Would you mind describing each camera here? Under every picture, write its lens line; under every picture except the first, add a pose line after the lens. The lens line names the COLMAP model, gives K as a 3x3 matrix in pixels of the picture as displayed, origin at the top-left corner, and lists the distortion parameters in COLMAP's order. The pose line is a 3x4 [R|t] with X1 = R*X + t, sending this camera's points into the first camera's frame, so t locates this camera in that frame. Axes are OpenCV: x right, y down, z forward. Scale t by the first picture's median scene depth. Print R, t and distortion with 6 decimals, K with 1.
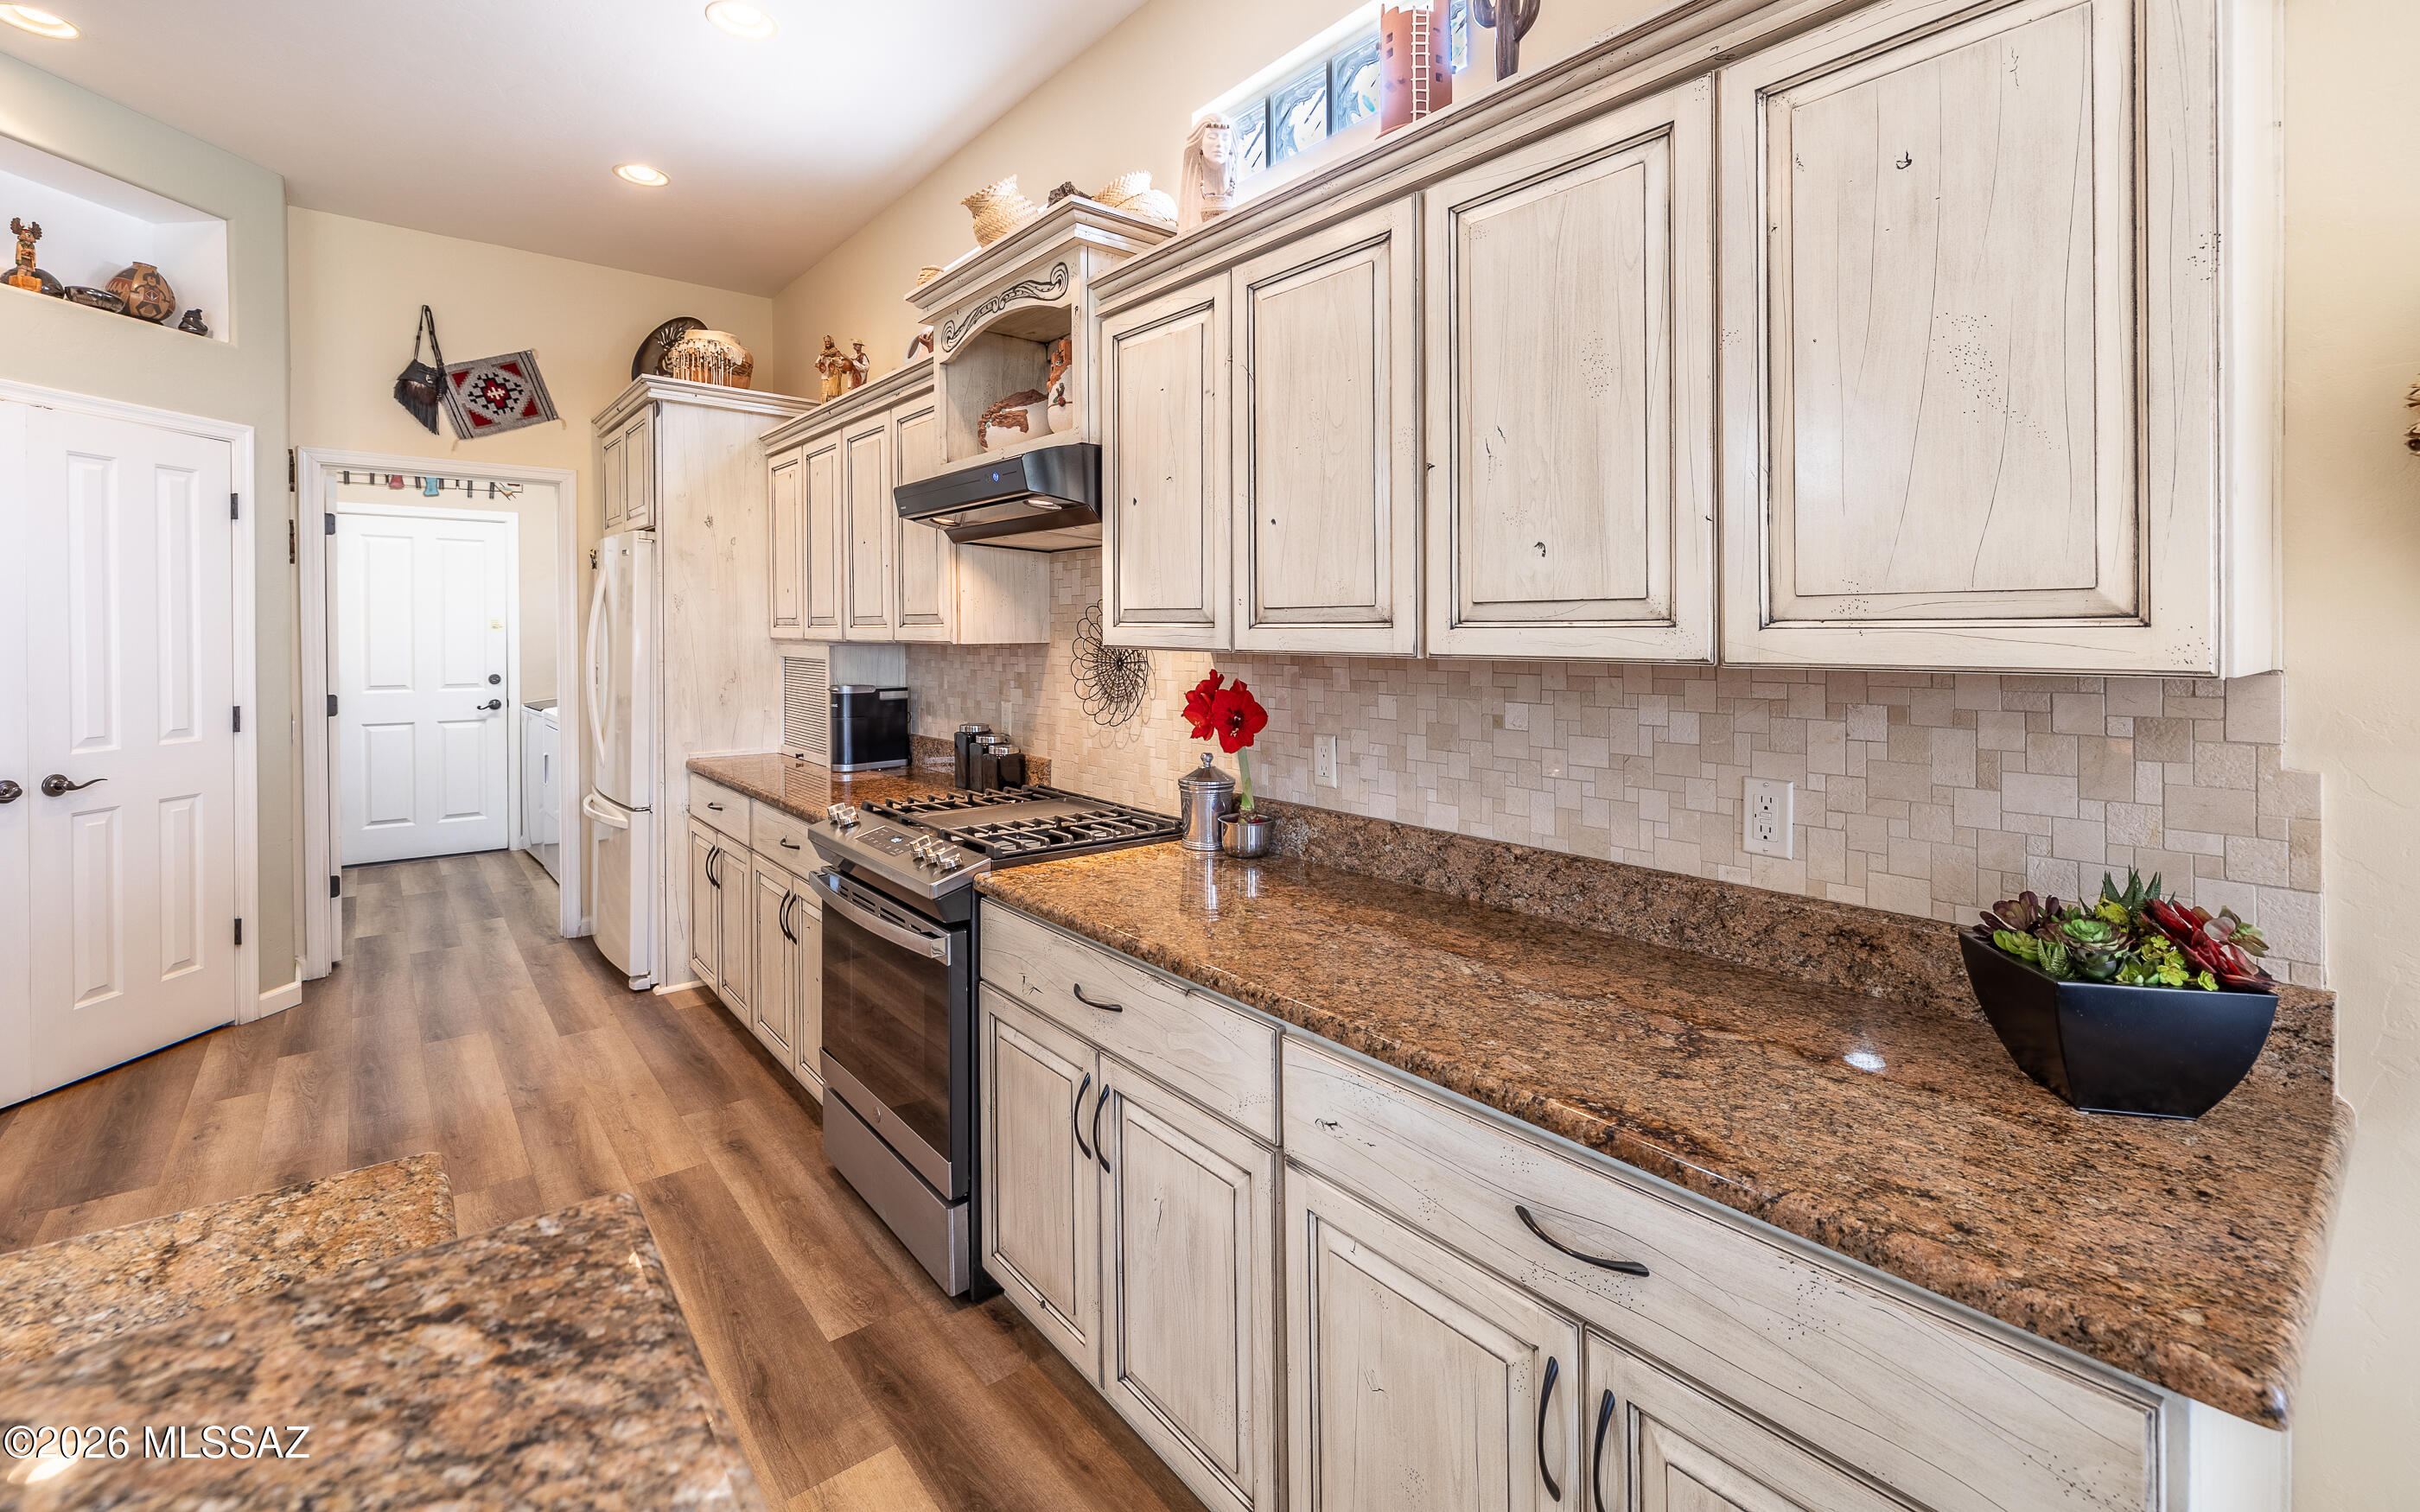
lens RADIAL K [[1034.1, 0, 1218.7], [0, 1034.1, 669.0], [0, 0, 1]] dist [0.000879, -0.001507]
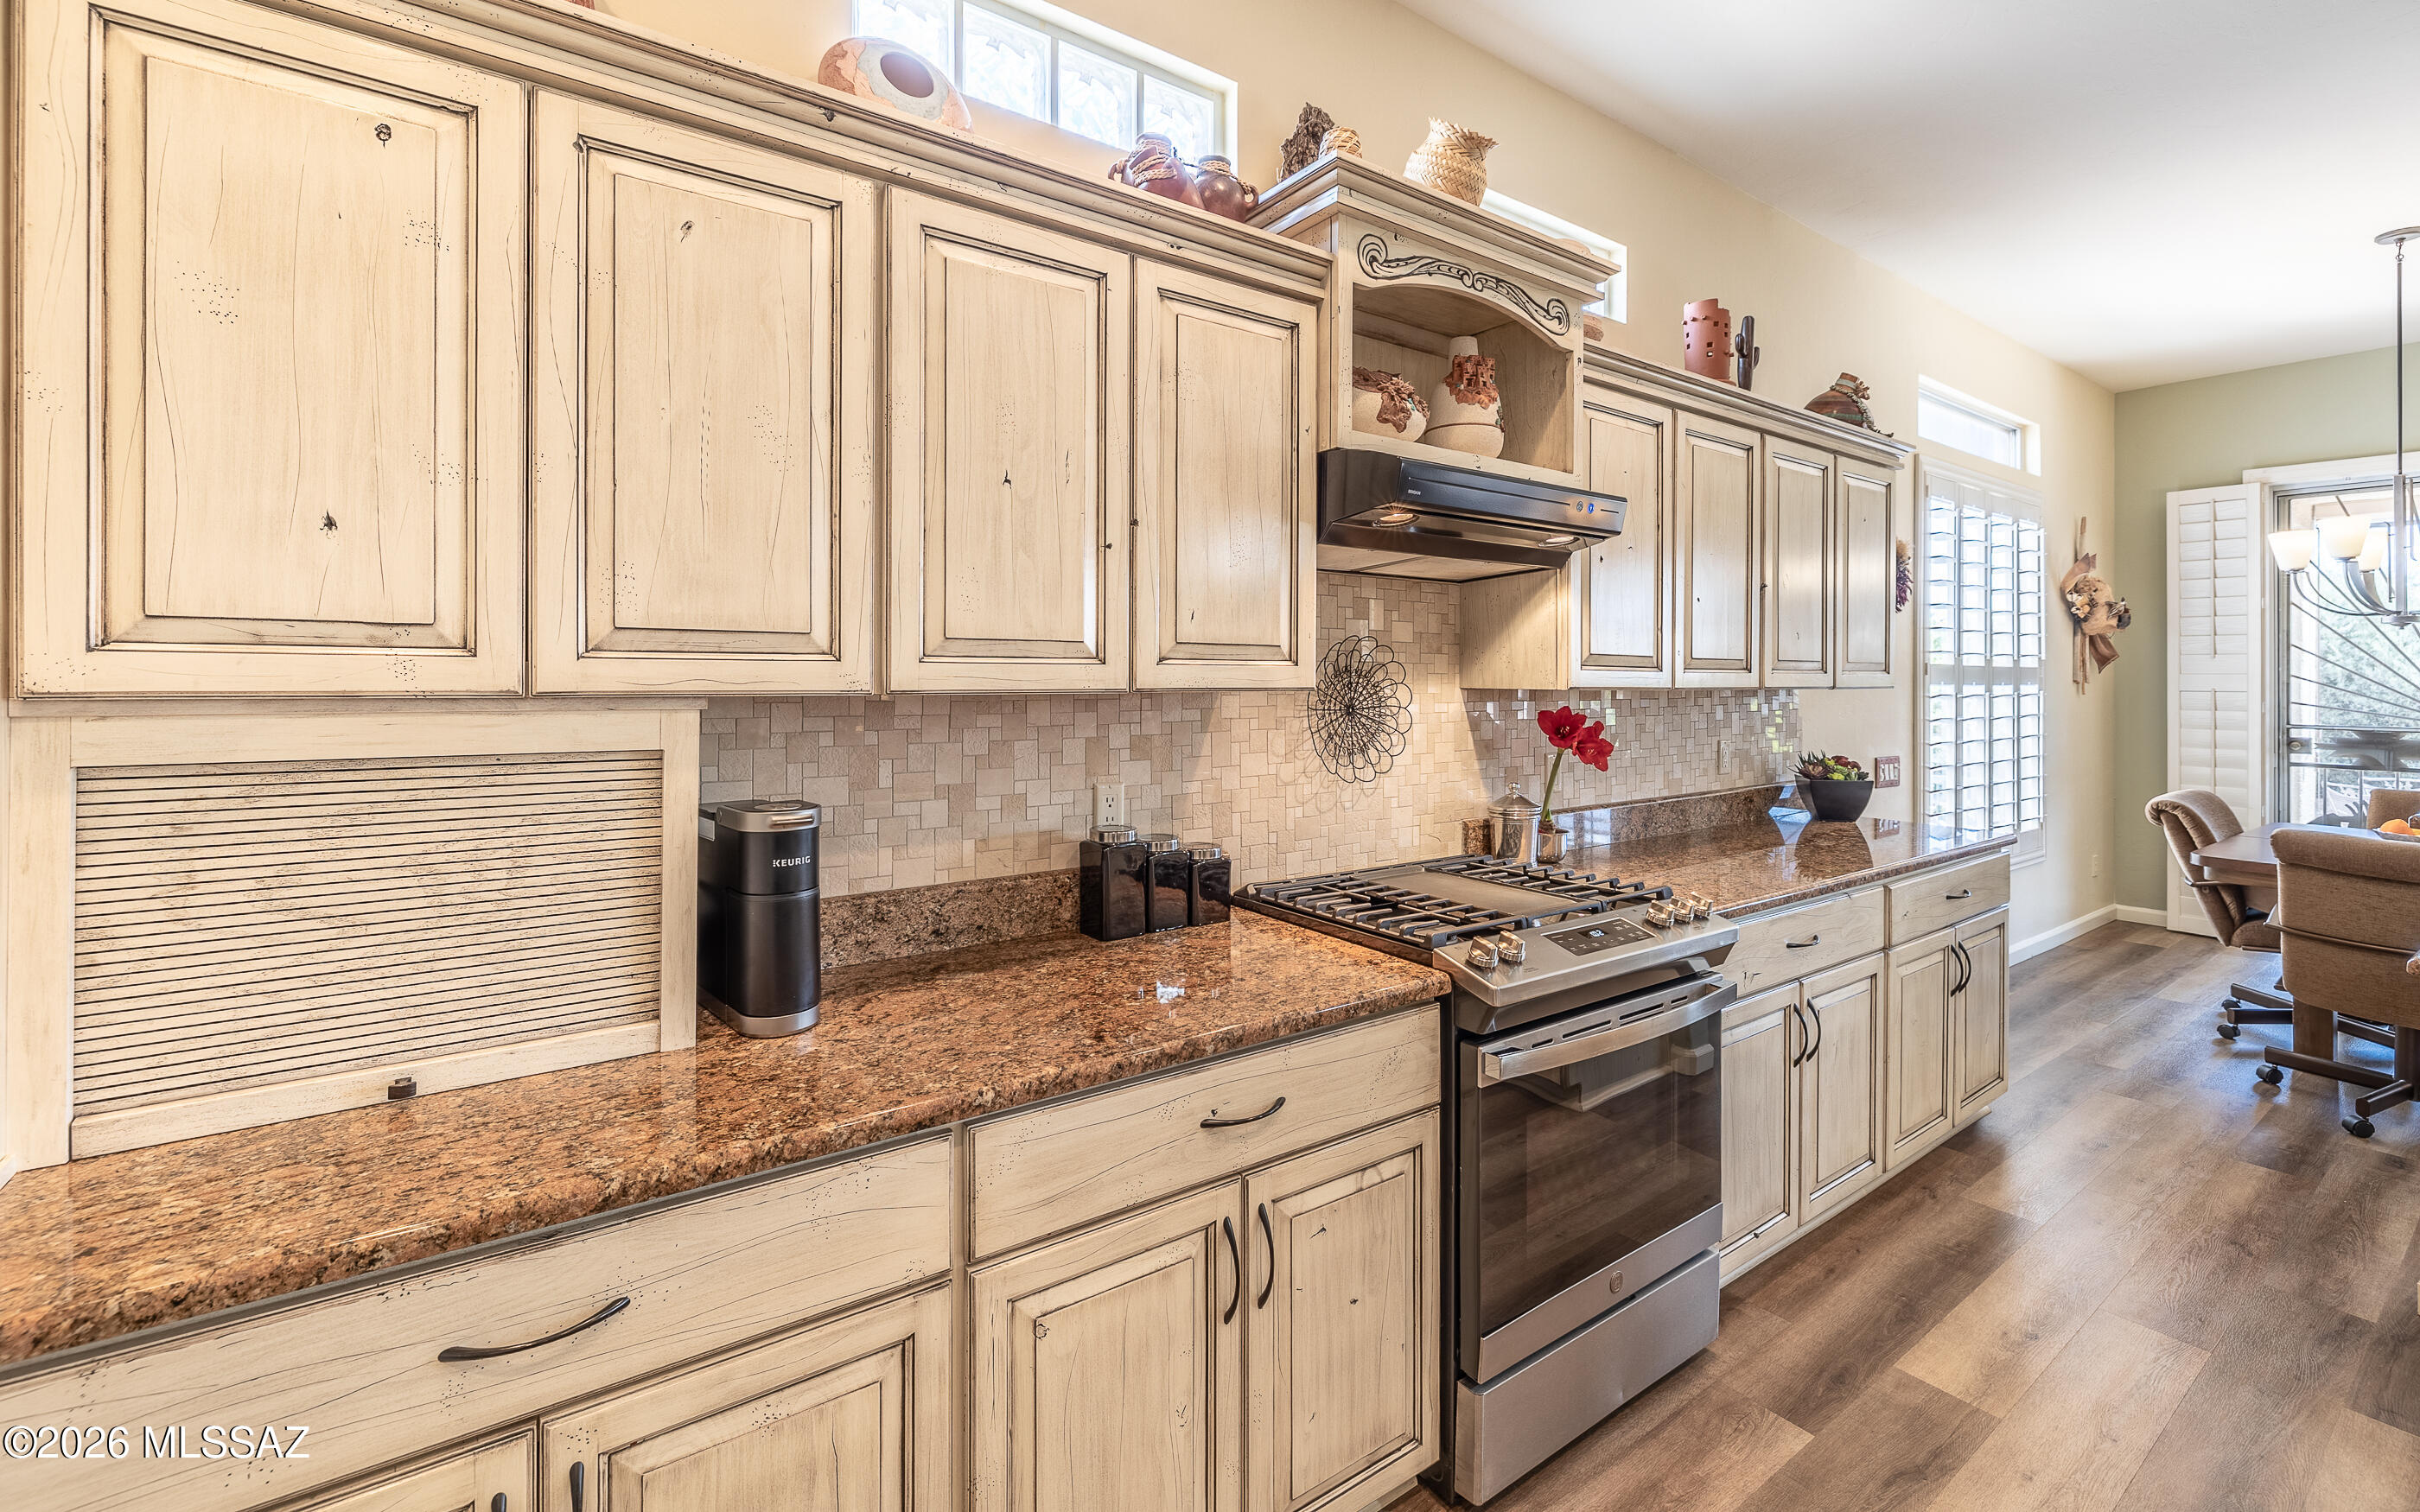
lens RADIAL K [[1034.1, 0, 1214.6], [0, 1034.1, 686.6], [0, 0, 1]] dist [0.000879, -0.001507]
pose [[0.062794, -0.015217, 0.997910, -1.172453], [0.029146, 0.999485, 0.013407, -0.047720], [-0.997601, 0.028243, 0.063205, 1.286667]]
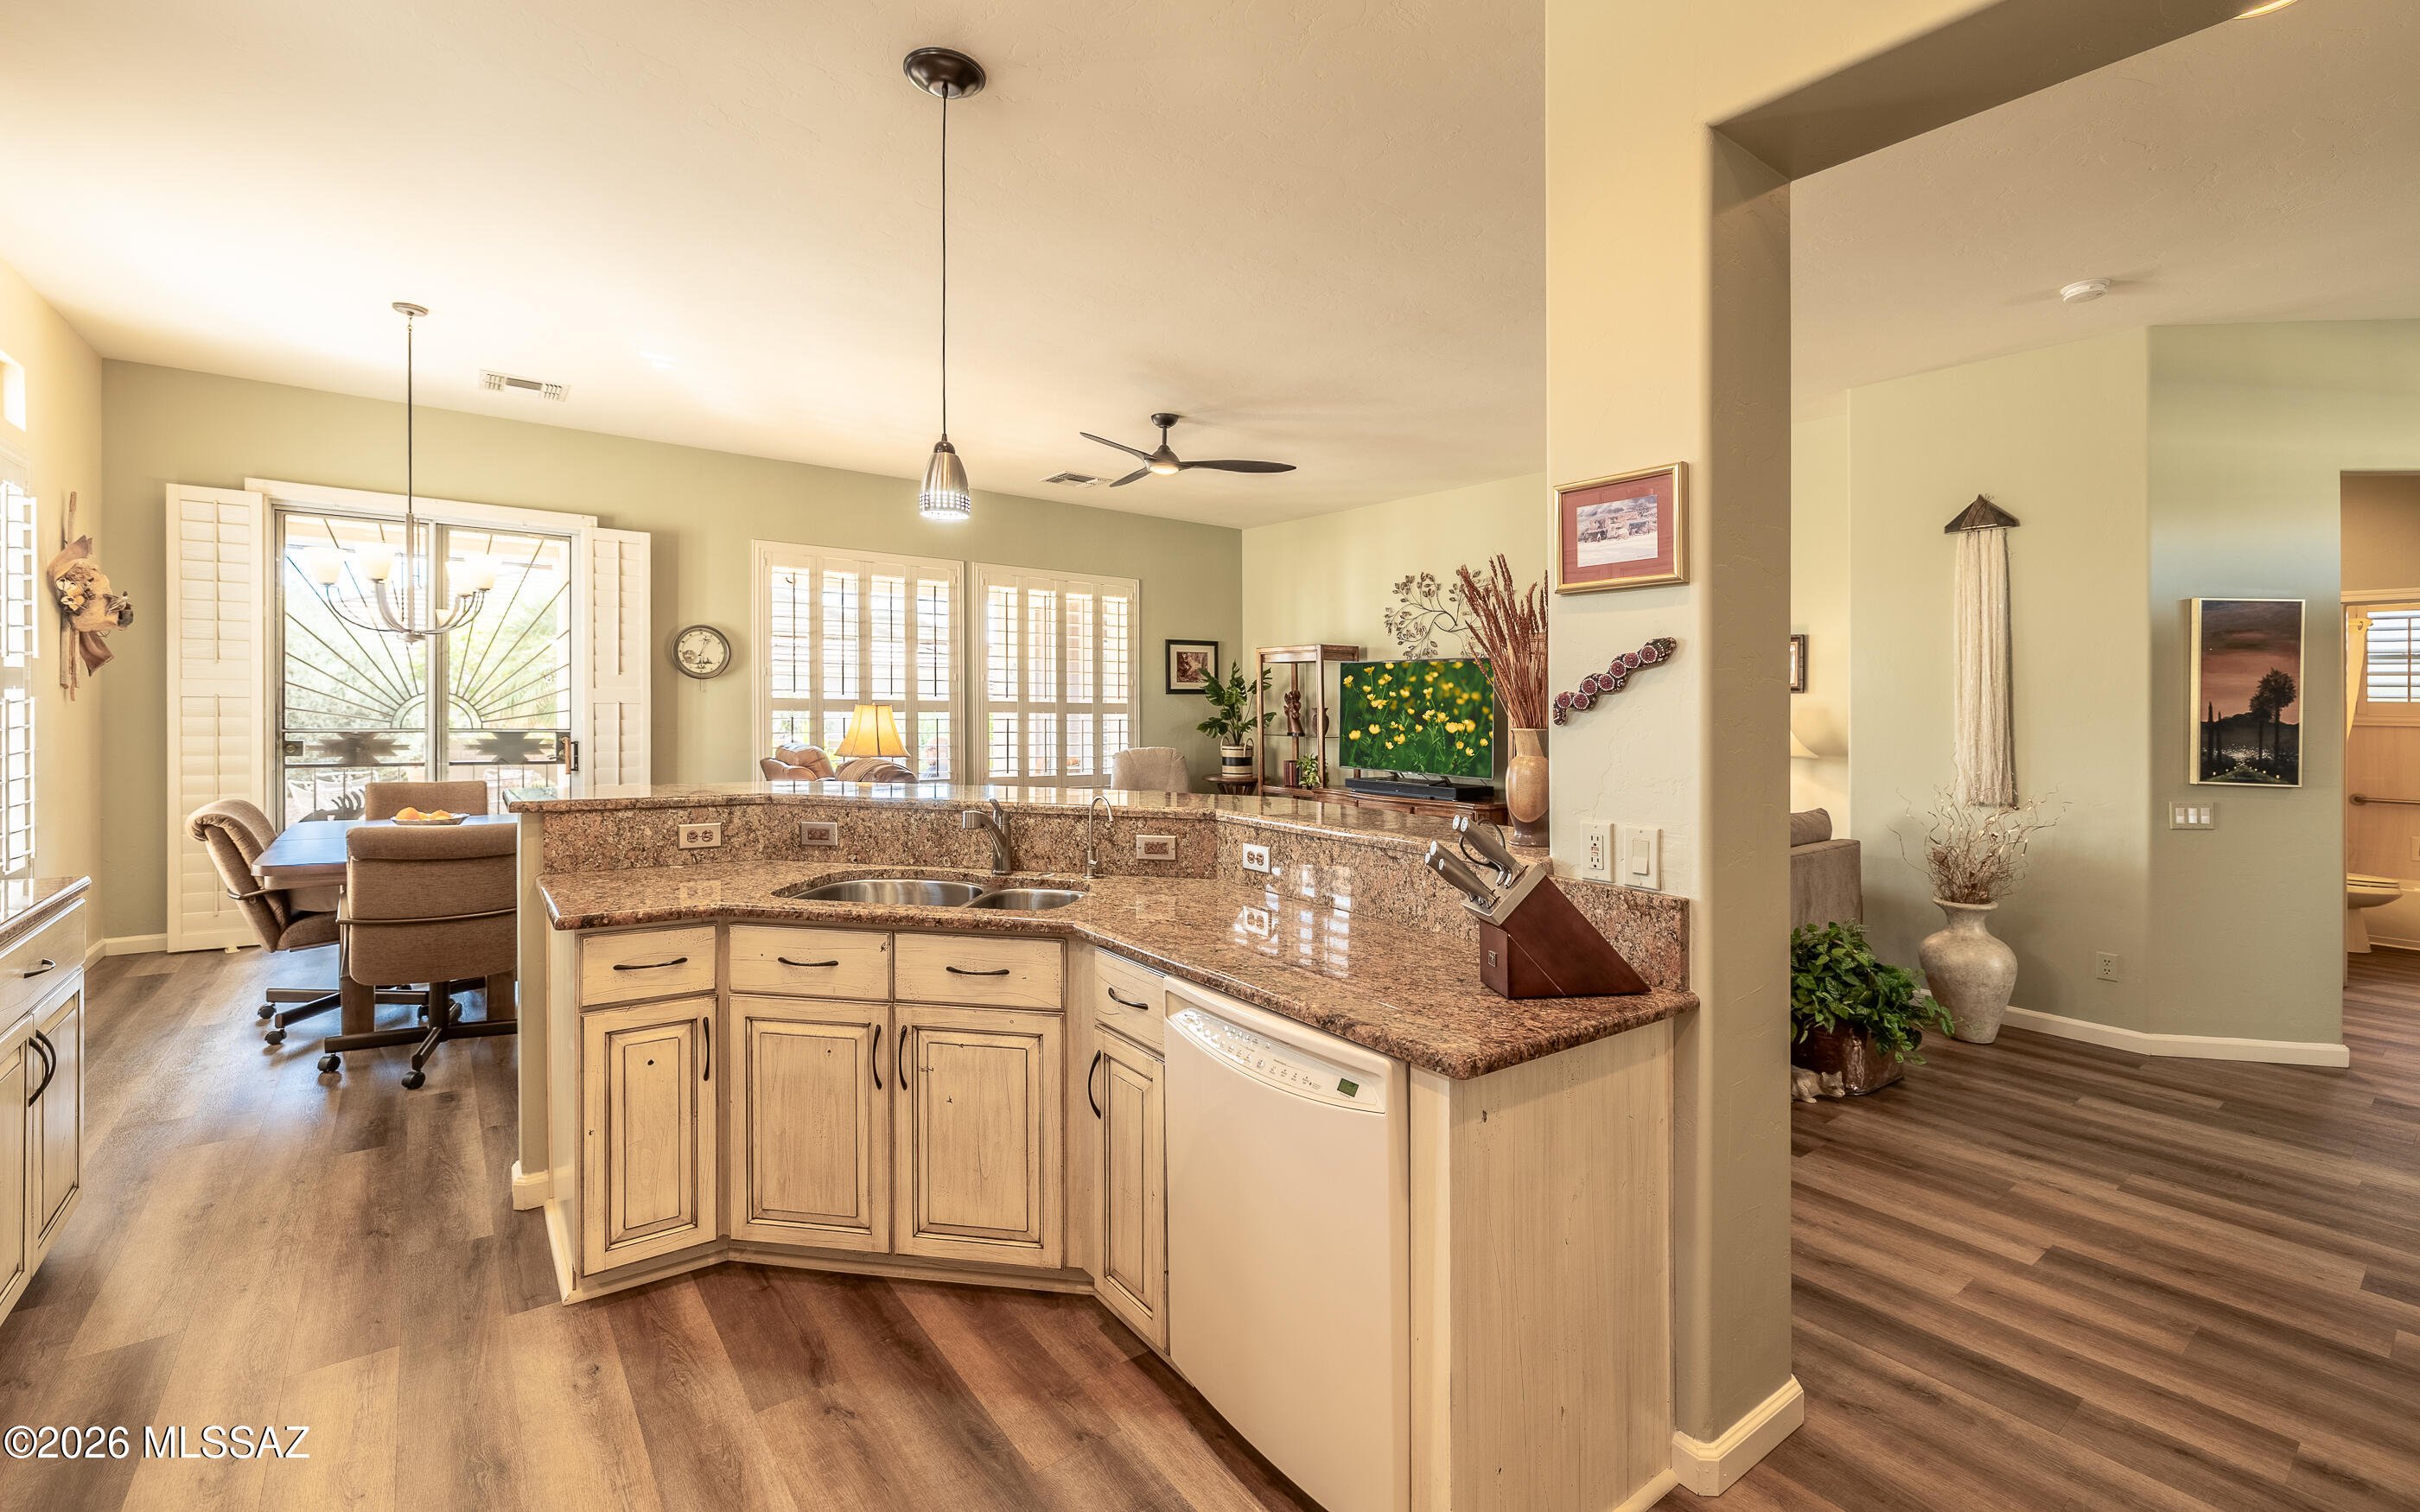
lens RADIAL K [[1034.1, 0, 1203.7], [0, 1034.1, 698.9], [0, 0, 1]] dist [0.000879, -0.001507]
pose [[-0.998960, -0.020645, 0.040648, -0.960530], [-0.019331, 0.999286, 0.032457, -0.052216], [-0.041289, 0.031638, -0.998646, 1.374128]]
